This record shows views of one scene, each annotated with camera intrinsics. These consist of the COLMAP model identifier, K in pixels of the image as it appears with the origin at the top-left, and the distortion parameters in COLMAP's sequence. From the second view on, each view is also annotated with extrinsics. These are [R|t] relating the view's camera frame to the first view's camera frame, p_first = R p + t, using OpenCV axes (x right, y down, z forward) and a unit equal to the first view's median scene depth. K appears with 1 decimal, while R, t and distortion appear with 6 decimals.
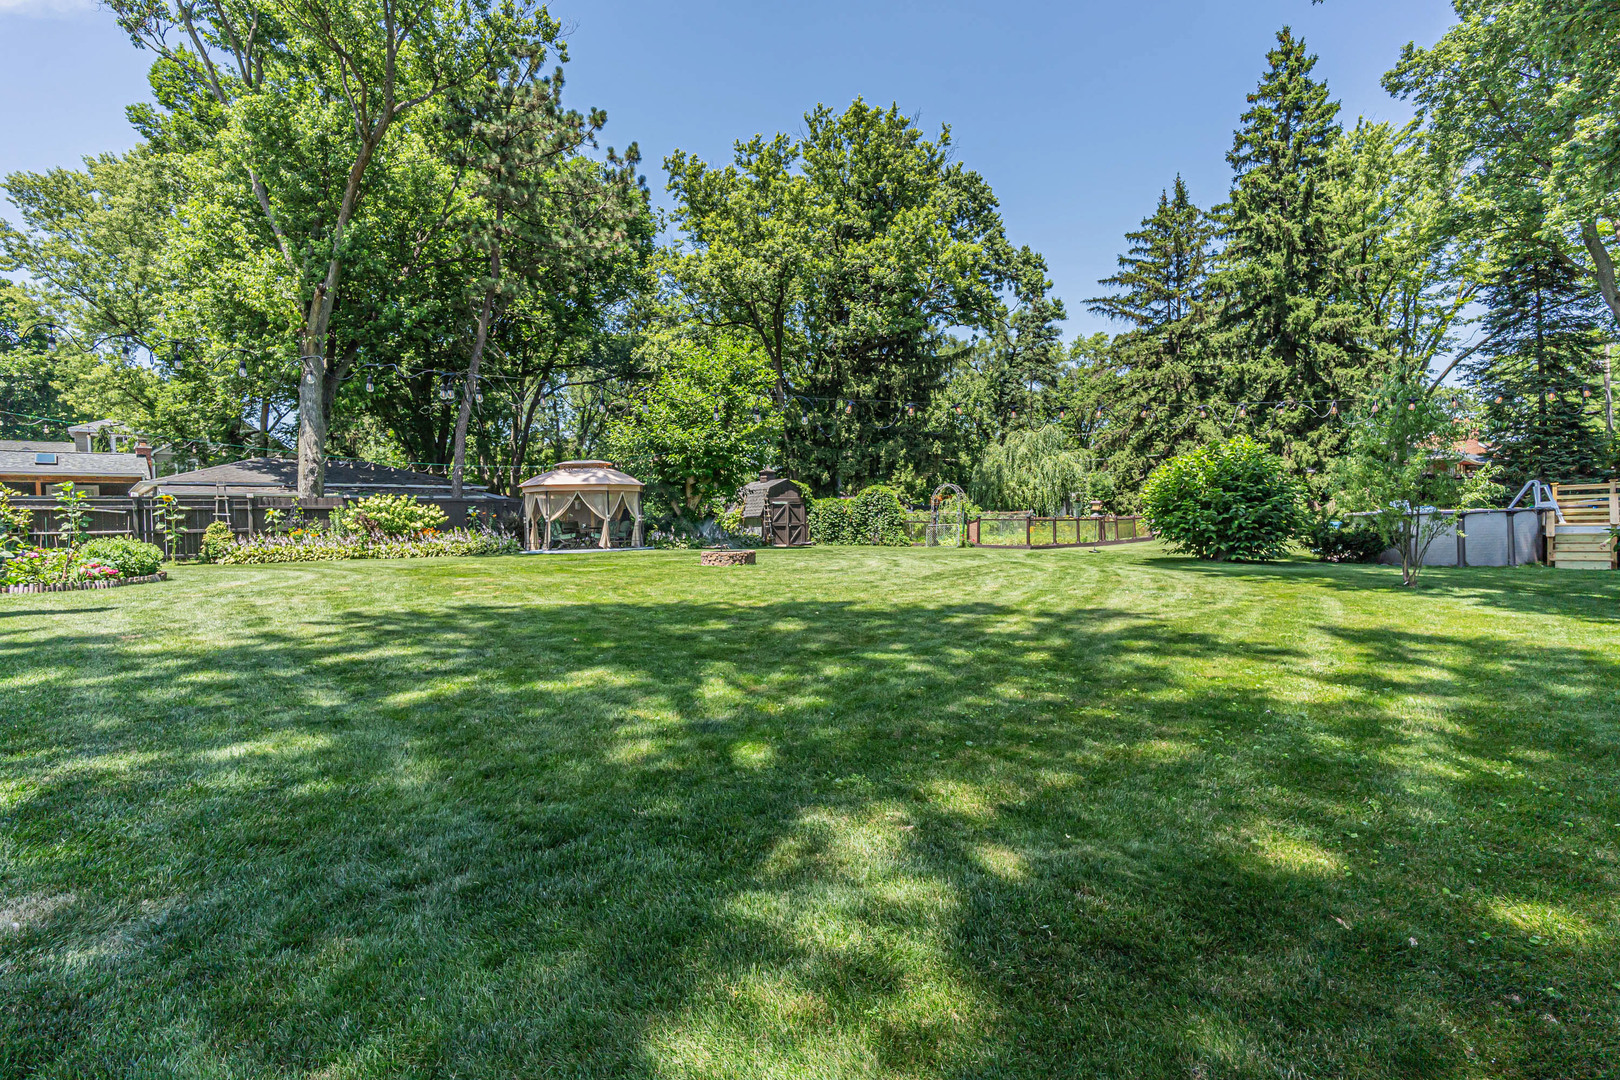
lens RADIAL K [[721.4, 0, 814.6], [0, 721.4, 537.6], [0, 0, 1]] dist [-0.002230, -0.000184]
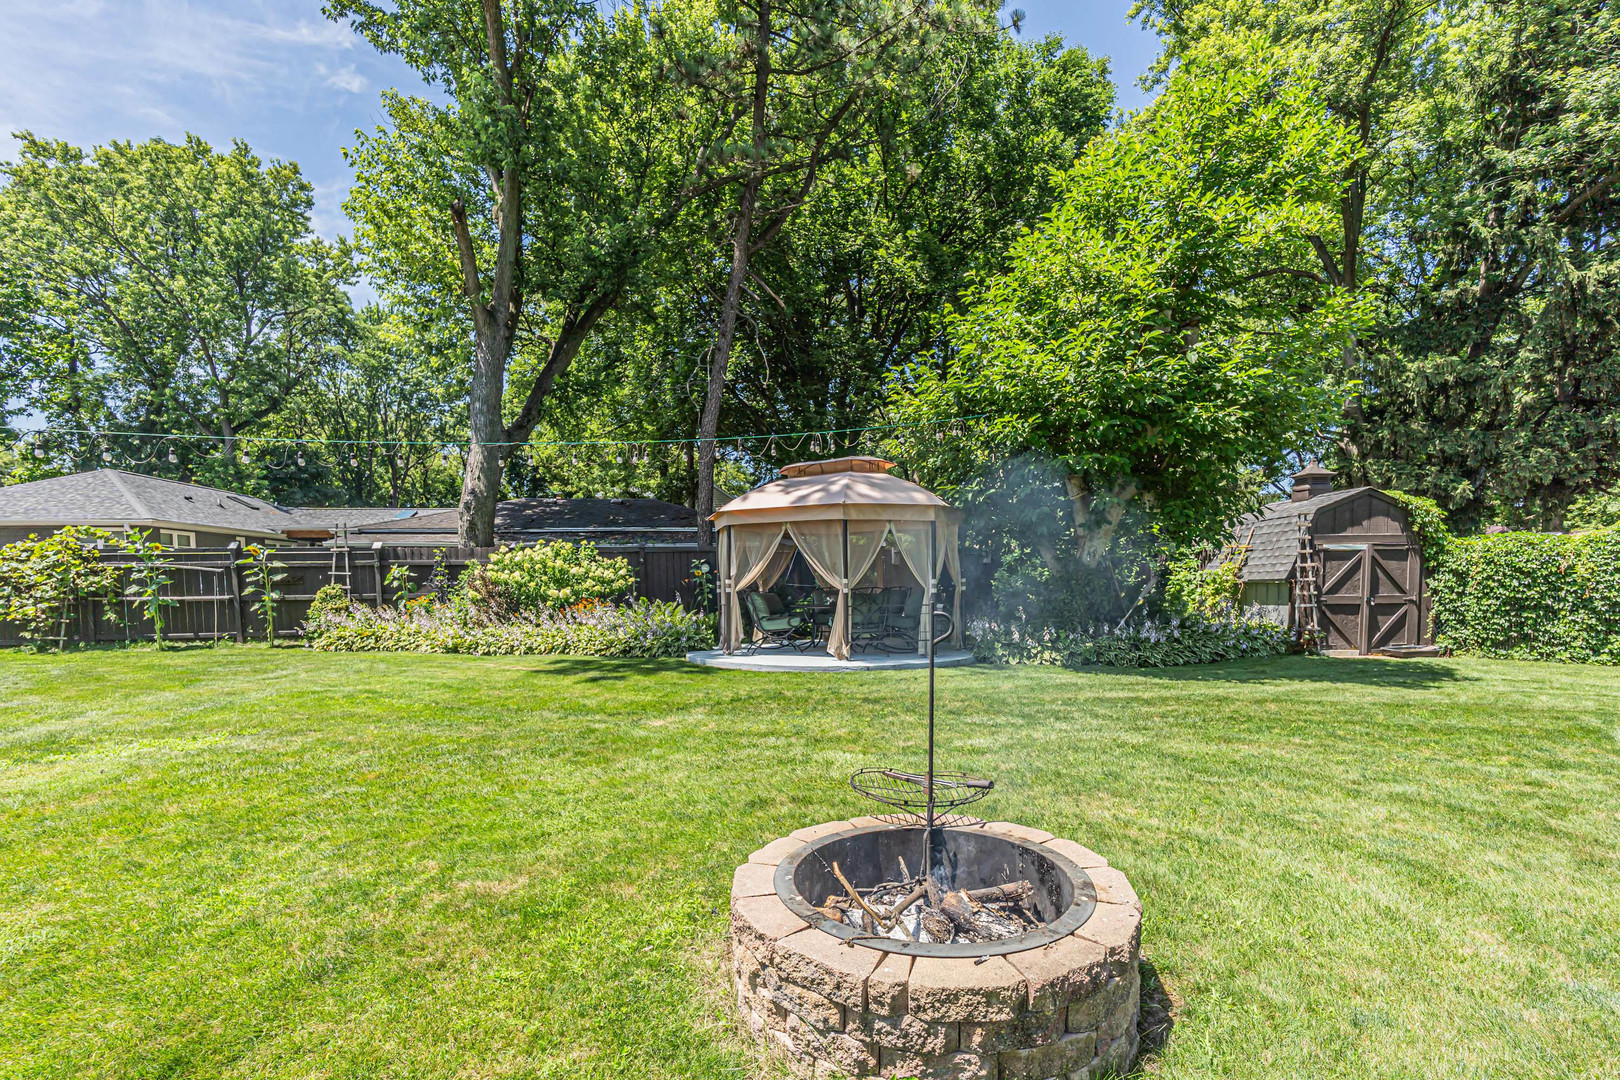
lens RADIAL K [[742.3, 0, 806.4], [0, 742.3, 618.8], [0, 0, 1]] dist [0.002586, 0.000199]
pose [[0.790931, 0.044587, -0.610279, -0.030127], [-0.020431, 0.998710, 0.046486, -0.020650], [0.611564, -0.024299, 0.790822, 0.469628]]
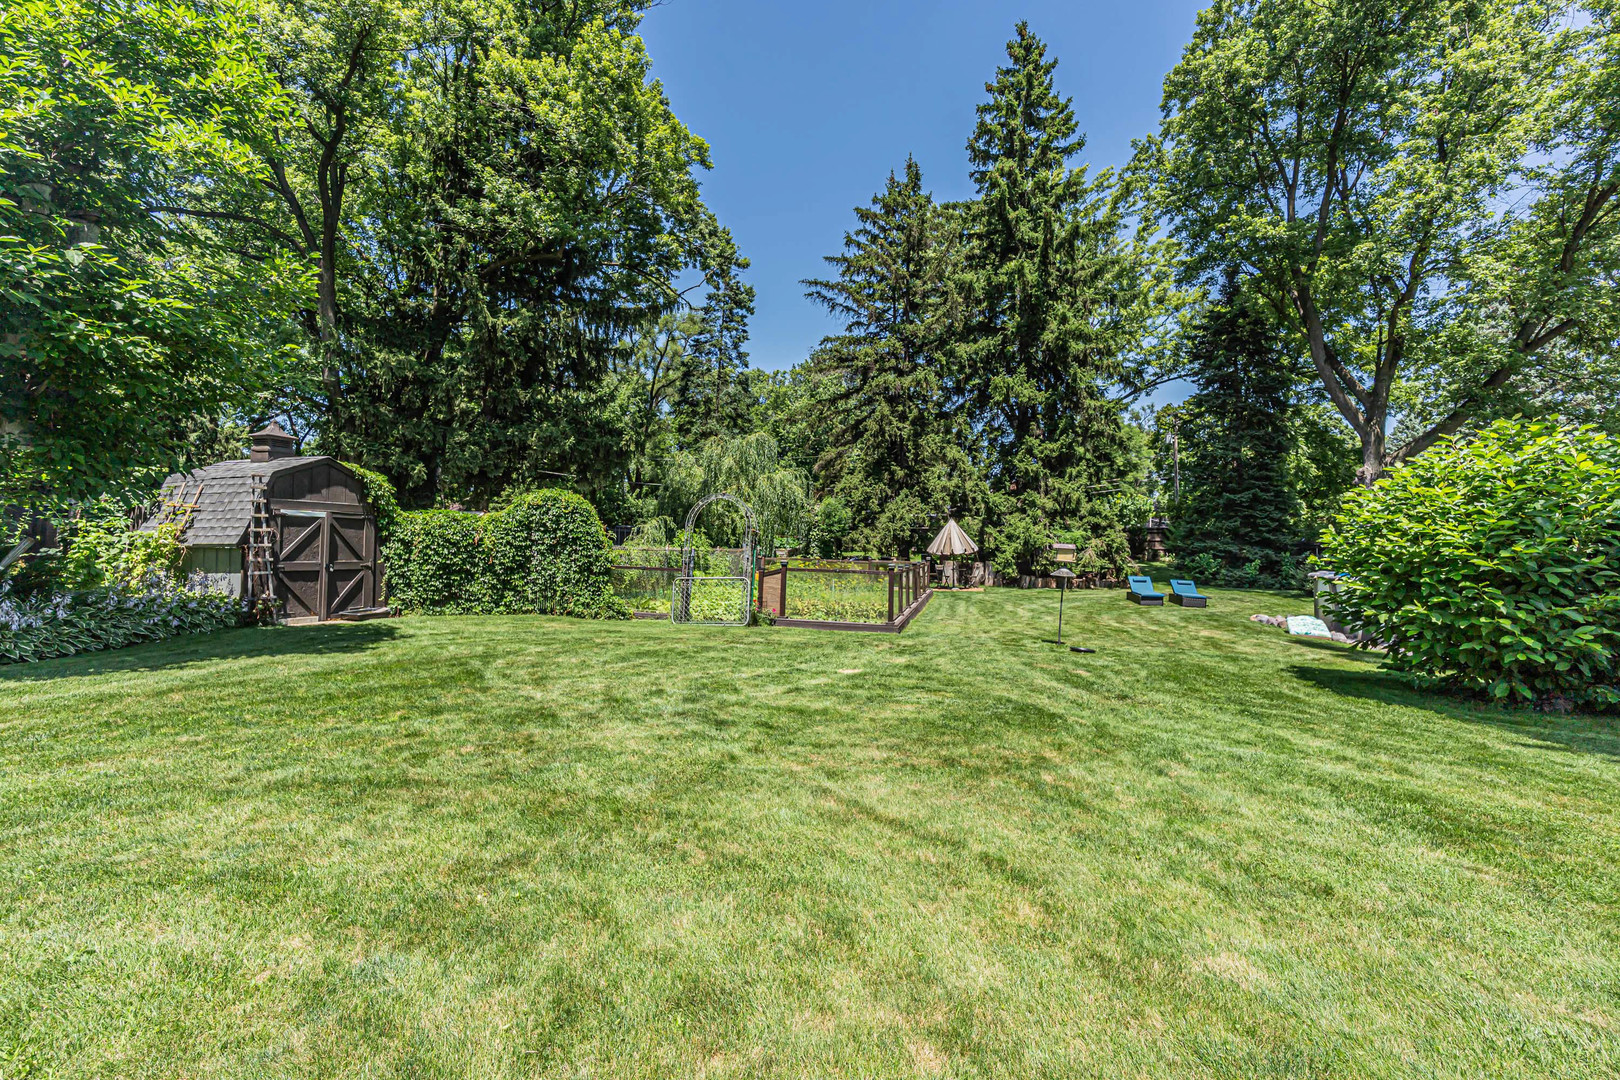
lens RADIAL K [[713.1, 0, 826.6], [0, 713.1, 554.6], [0, 0, 1]] dist [-0.000727, -0.000424]
pose [[0.848609, 0.028743, 0.528239, -0.009180], [-0.021437, 0.999571, -0.019951, -0.023038], [-0.528586, 0.005607, 0.848862, 0.493246]]
